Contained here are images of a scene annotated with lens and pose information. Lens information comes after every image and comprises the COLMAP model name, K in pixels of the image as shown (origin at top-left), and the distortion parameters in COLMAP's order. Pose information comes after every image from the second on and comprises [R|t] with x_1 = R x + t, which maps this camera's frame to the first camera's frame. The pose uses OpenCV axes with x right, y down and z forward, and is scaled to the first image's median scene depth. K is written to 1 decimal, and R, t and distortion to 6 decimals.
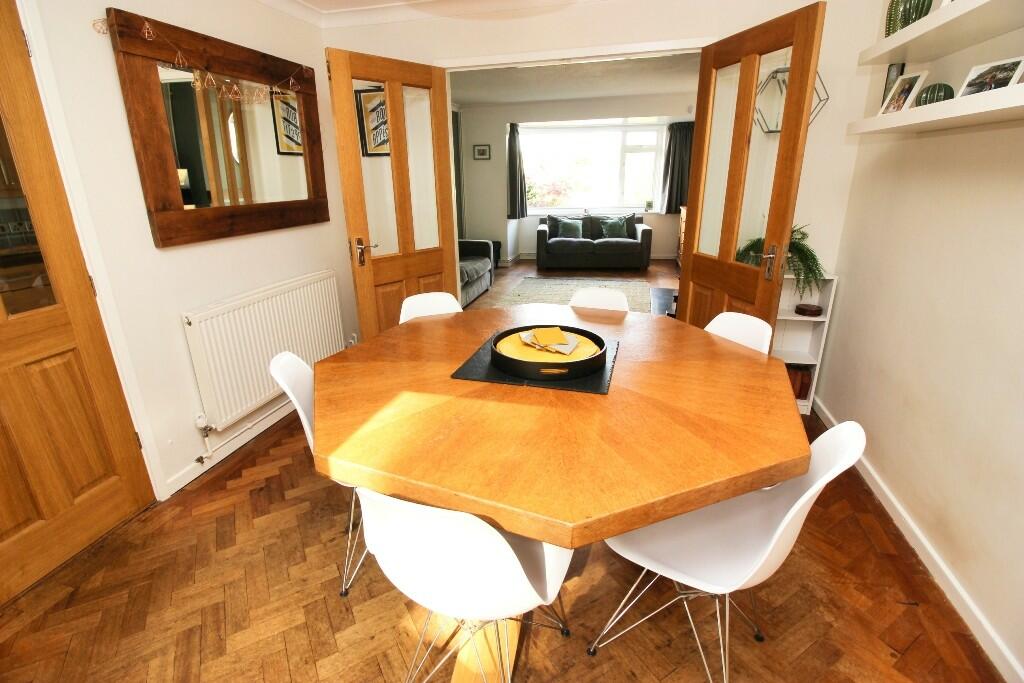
lens RADIAL K [[474.8, 0, 509.2], [0, 474.8, 329.2], [0, 0, 1]] dist [-0.001056, -0.000613]
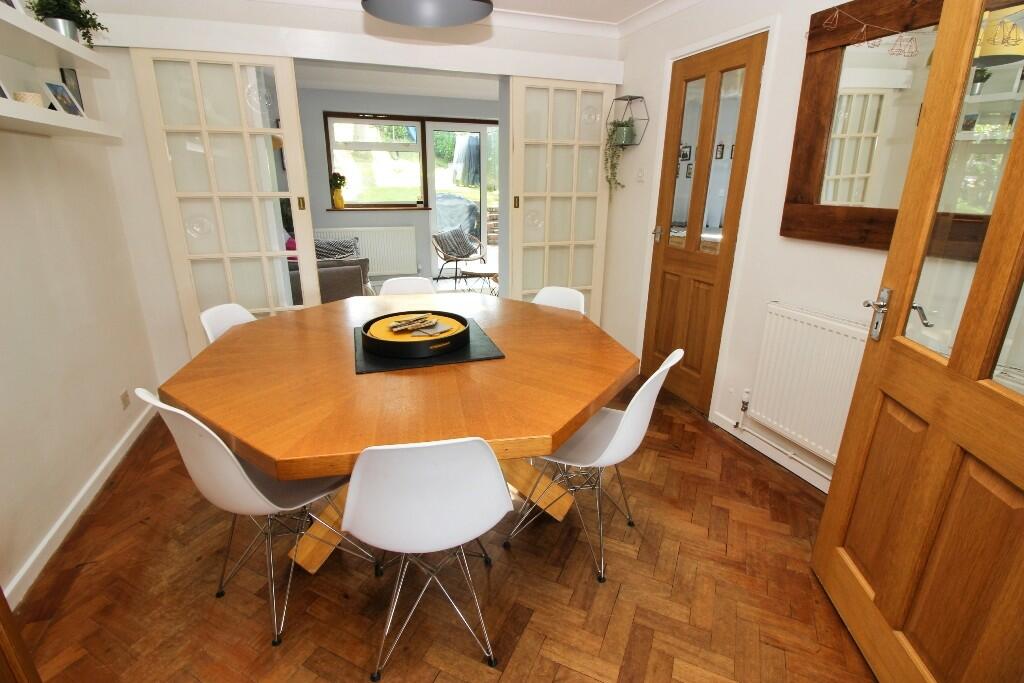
lens RADIAL K [[474.8, 0, 509.2], [0, 474.8, 329.2], [0, 0, 1]] dist [-0.001056, -0.000613]
pose [[-0.818098, 0.180689, -0.545956, 0.100760], [-0.176358, 0.824786, 0.537239, -0.117489], [0.547370, 0.535797, -0.642889, 0.369154]]
